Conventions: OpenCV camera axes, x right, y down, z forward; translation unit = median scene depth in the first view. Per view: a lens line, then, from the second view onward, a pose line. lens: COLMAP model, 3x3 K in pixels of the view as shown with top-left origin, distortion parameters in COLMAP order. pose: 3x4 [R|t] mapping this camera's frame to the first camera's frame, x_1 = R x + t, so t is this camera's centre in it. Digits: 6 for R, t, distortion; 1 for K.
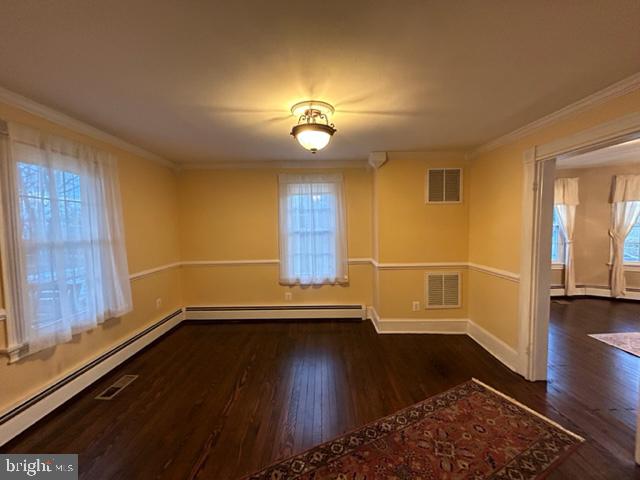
lens RADIAL K [[258.9, 0, 324.5], [0, 258.9, 239.7], [0, 0, 1]] dist [-0.000044, 0.000088]
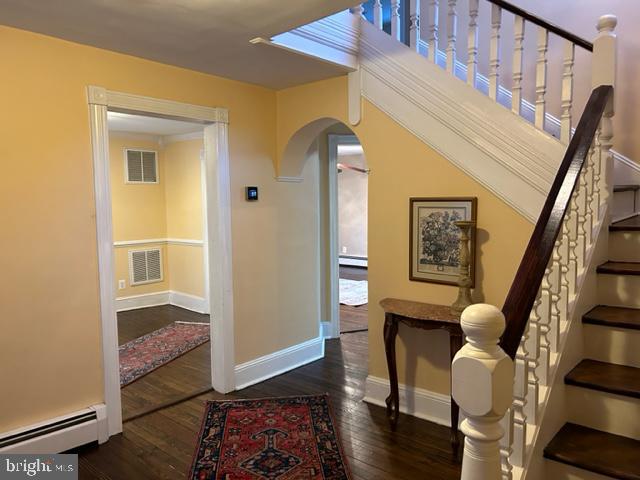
lens RADIAL K [[484.1, 0, 321.5], [0, 484.1, 239.1], [0, 0, 1]] dist [0.009119, 0.000704]
pose [[0.676484, -0.057035, 0.734246, -0.499456], [0.047303, 0.998303, 0.033965, 0.054128], [-0.734937, 0.011755, 0.678033, -0.855974]]
